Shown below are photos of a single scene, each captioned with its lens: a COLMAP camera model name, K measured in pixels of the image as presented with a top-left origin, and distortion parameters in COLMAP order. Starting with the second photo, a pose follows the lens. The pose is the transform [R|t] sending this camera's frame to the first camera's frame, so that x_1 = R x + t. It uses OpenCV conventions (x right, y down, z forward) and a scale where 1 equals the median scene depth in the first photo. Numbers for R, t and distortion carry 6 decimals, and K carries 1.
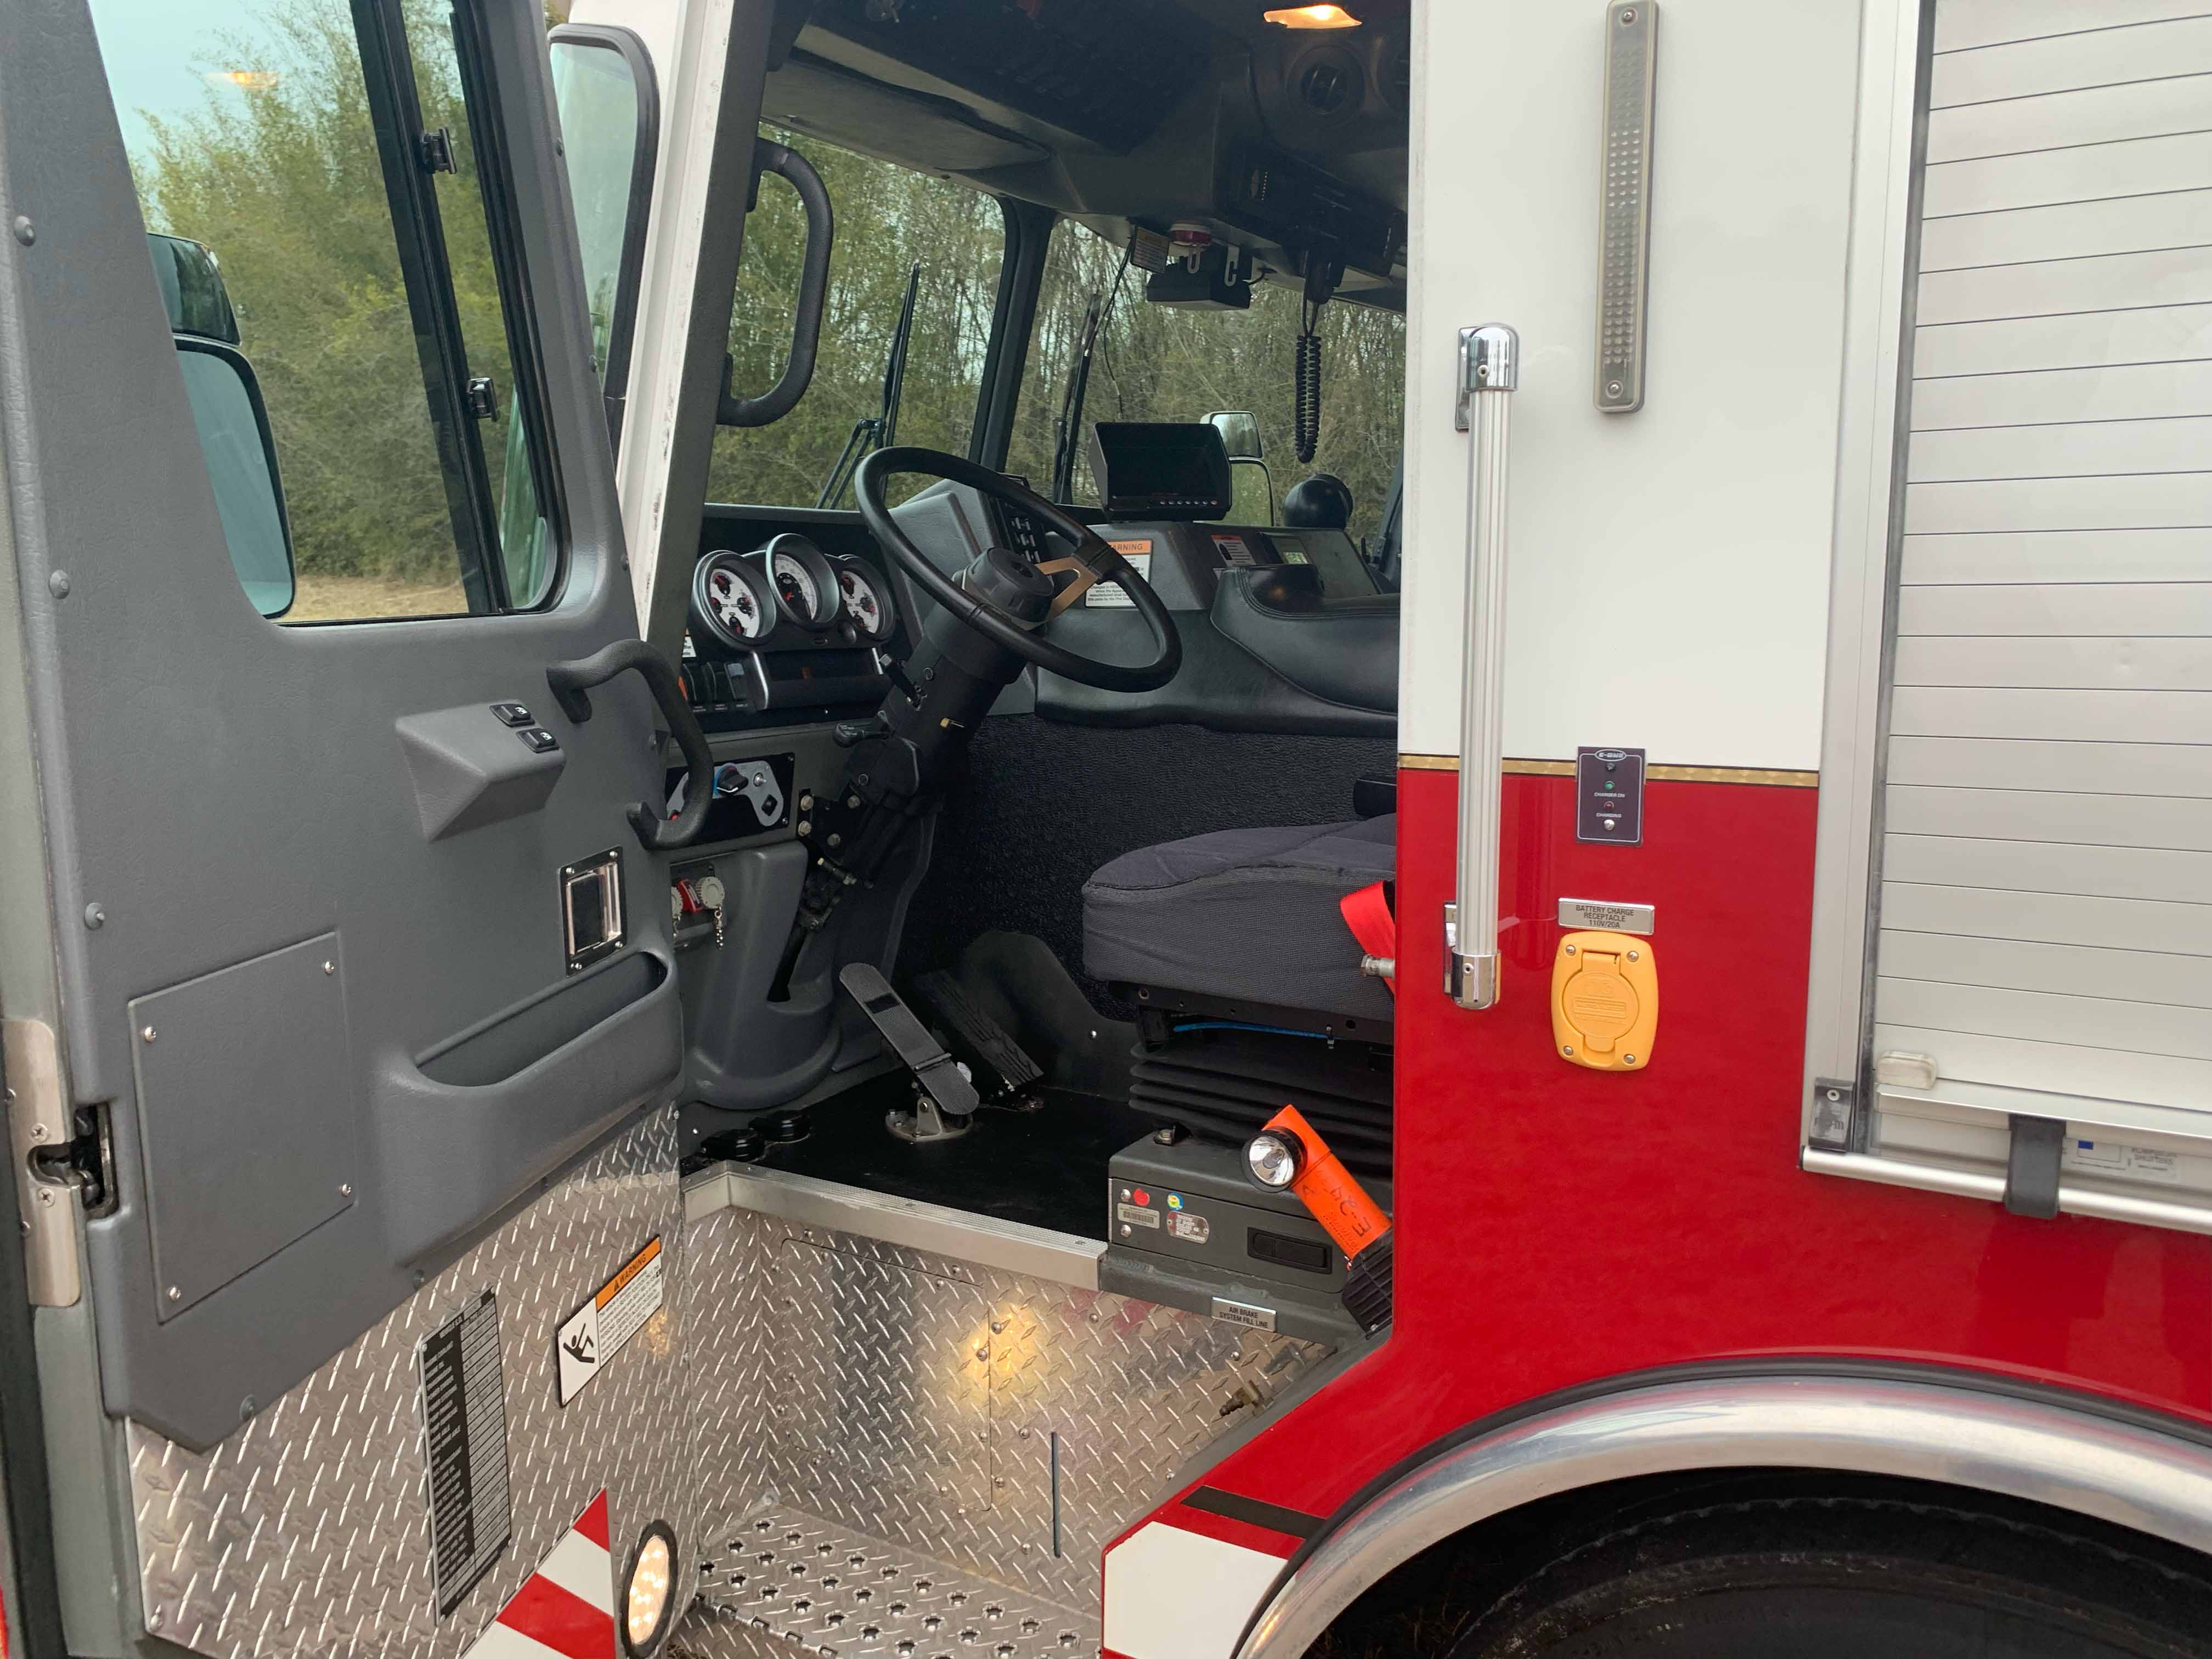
lens RADIAL K [[1694.4, 0, 1097.2], [0, 1694.4, 822.2], [0, 0, 1]] dist [0.086383, -0.138649]
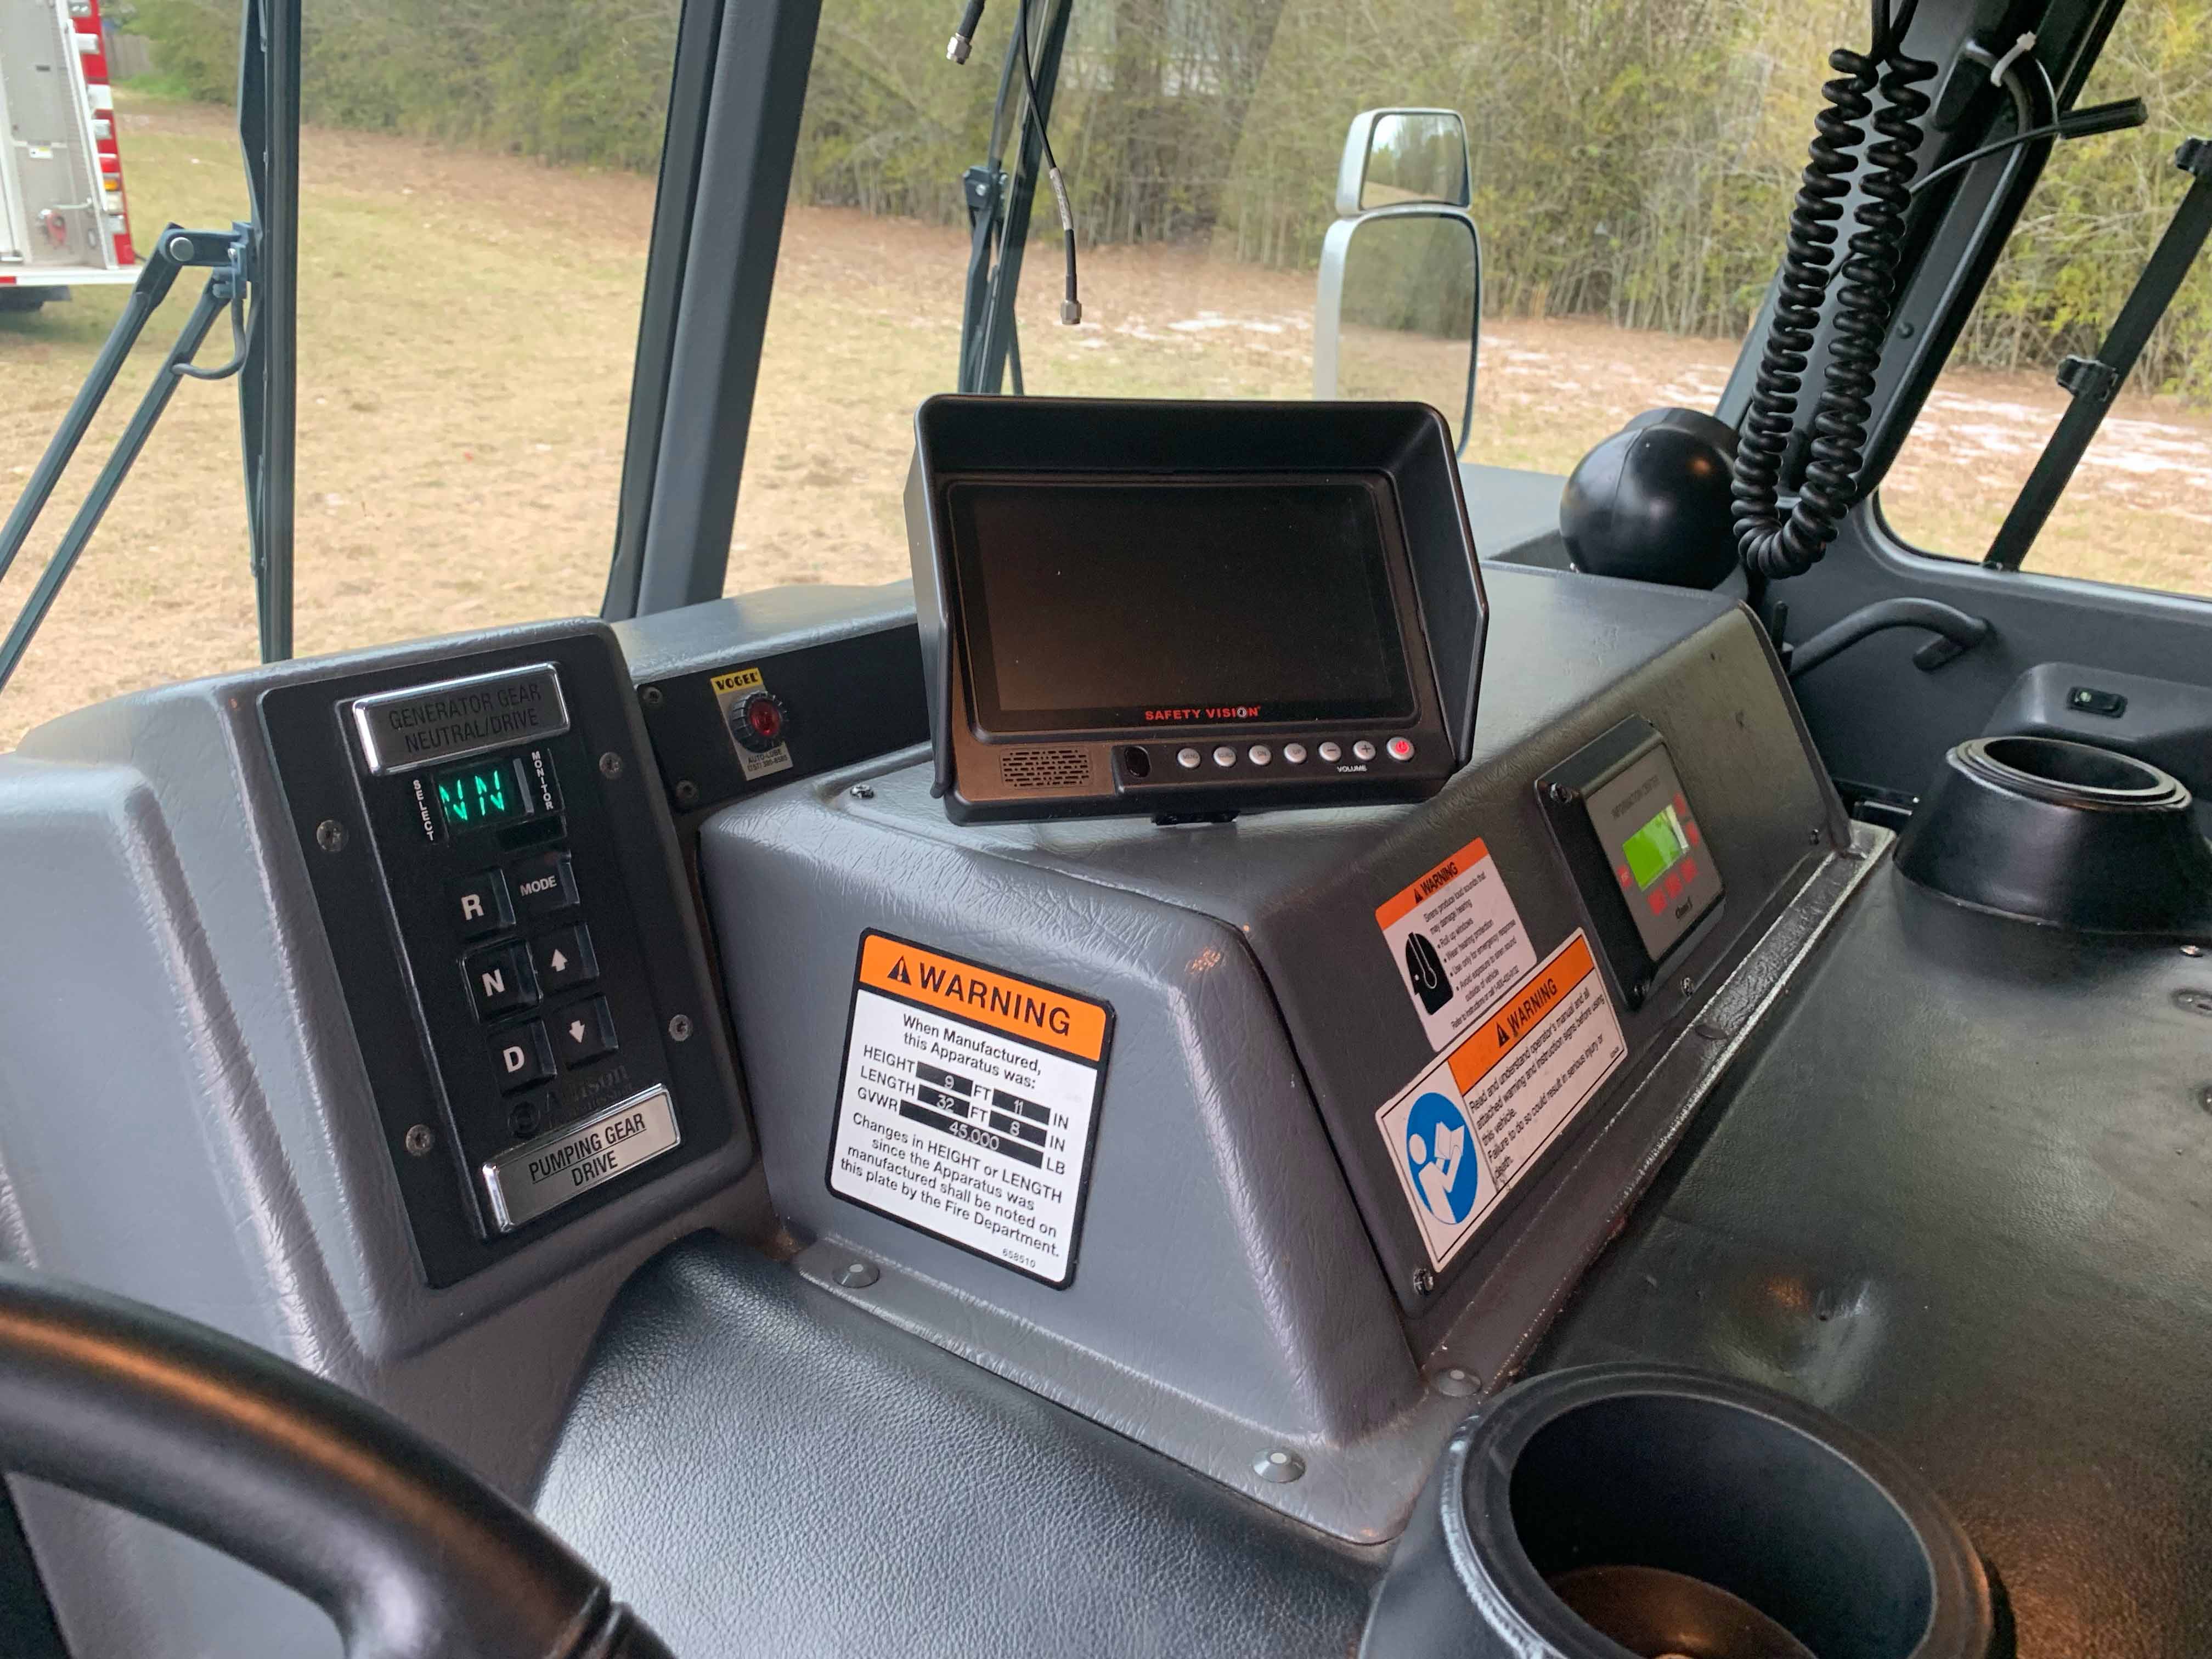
lens RADIAL K [[1701.6, 0, 1119.1], [0, 1701.6, 786.9], [0, 0, 1]] dist [0.002397, -0.003524]
pose [[0.996296, 0.080792, -0.029450, 0.044254], [-0.073065, 0.975922, 0.205517, -0.276714], [0.045345, -0.202604, 0.978210, 0.911844]]
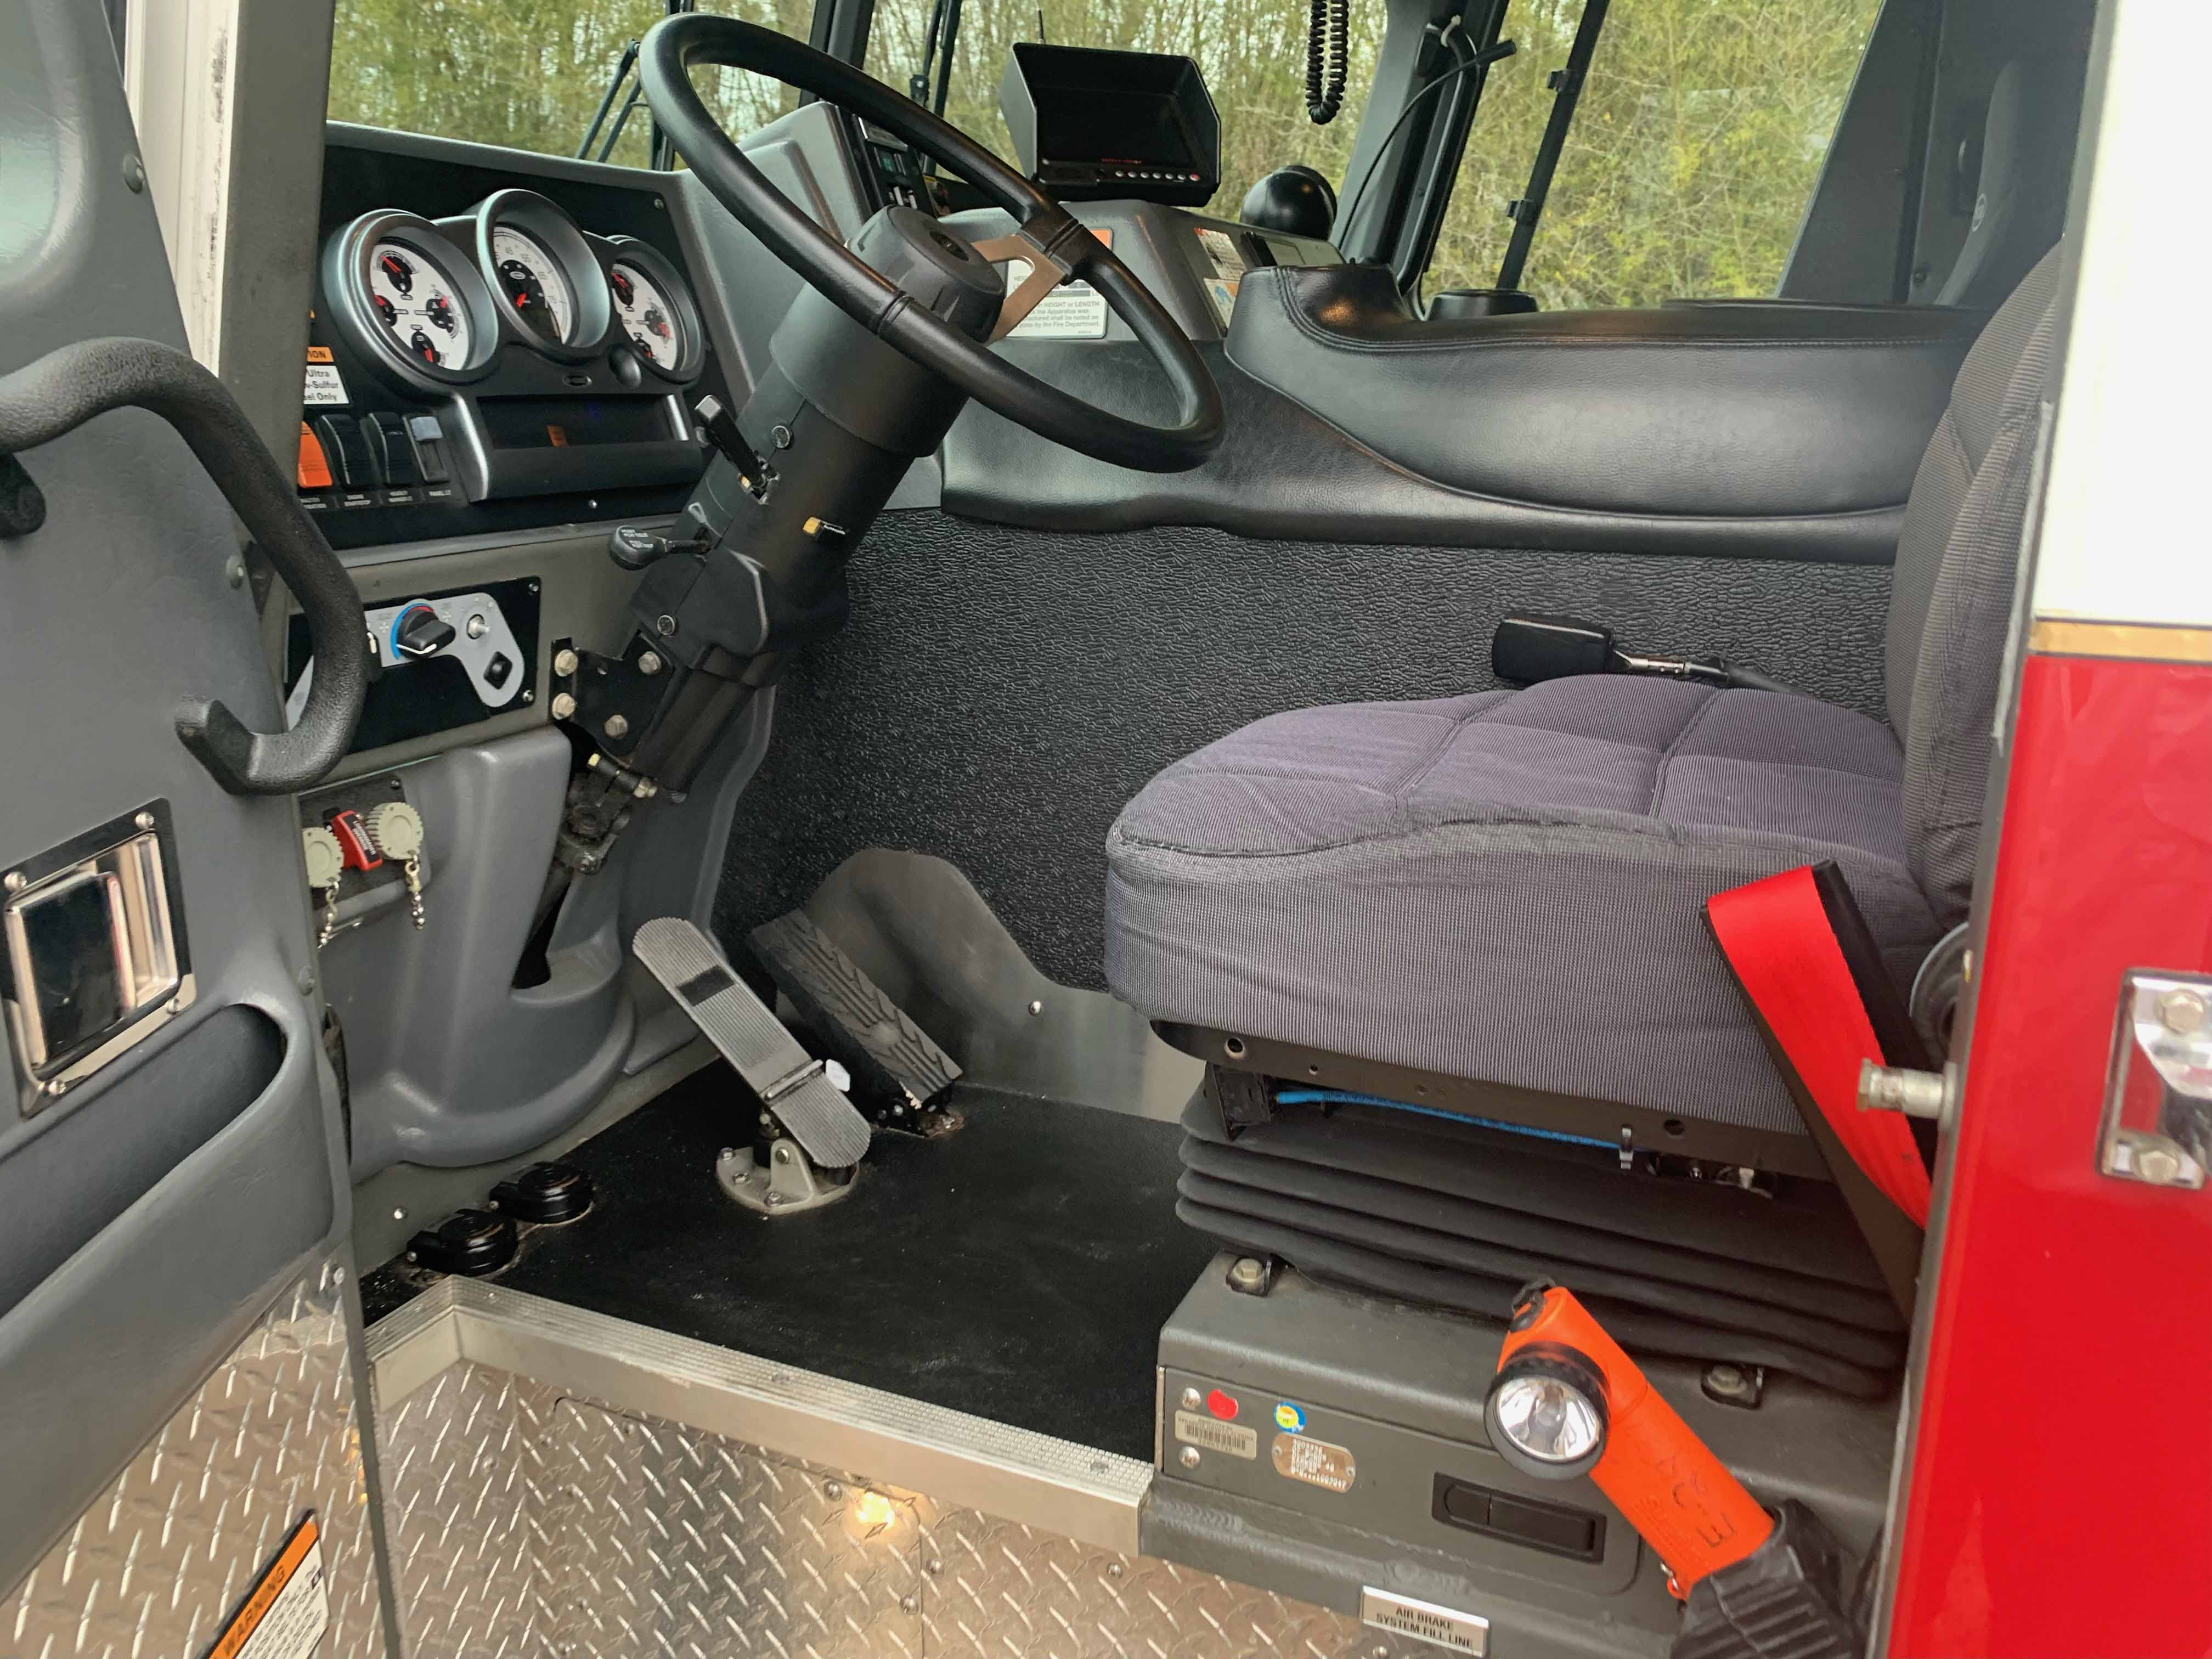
lens RADIAL K [[1711.6, 0, 1095.6], [0, 1711.6, 801.7], [0, 0, 1]] dist [-0.000560, -0.006821]
pose [[0.991818, -0.019312, 0.126187, -0.066711], [0.005263, 0.993837, 0.110731, -0.028315], [-0.127548, -0.109160, 0.985807, 0.398554]]
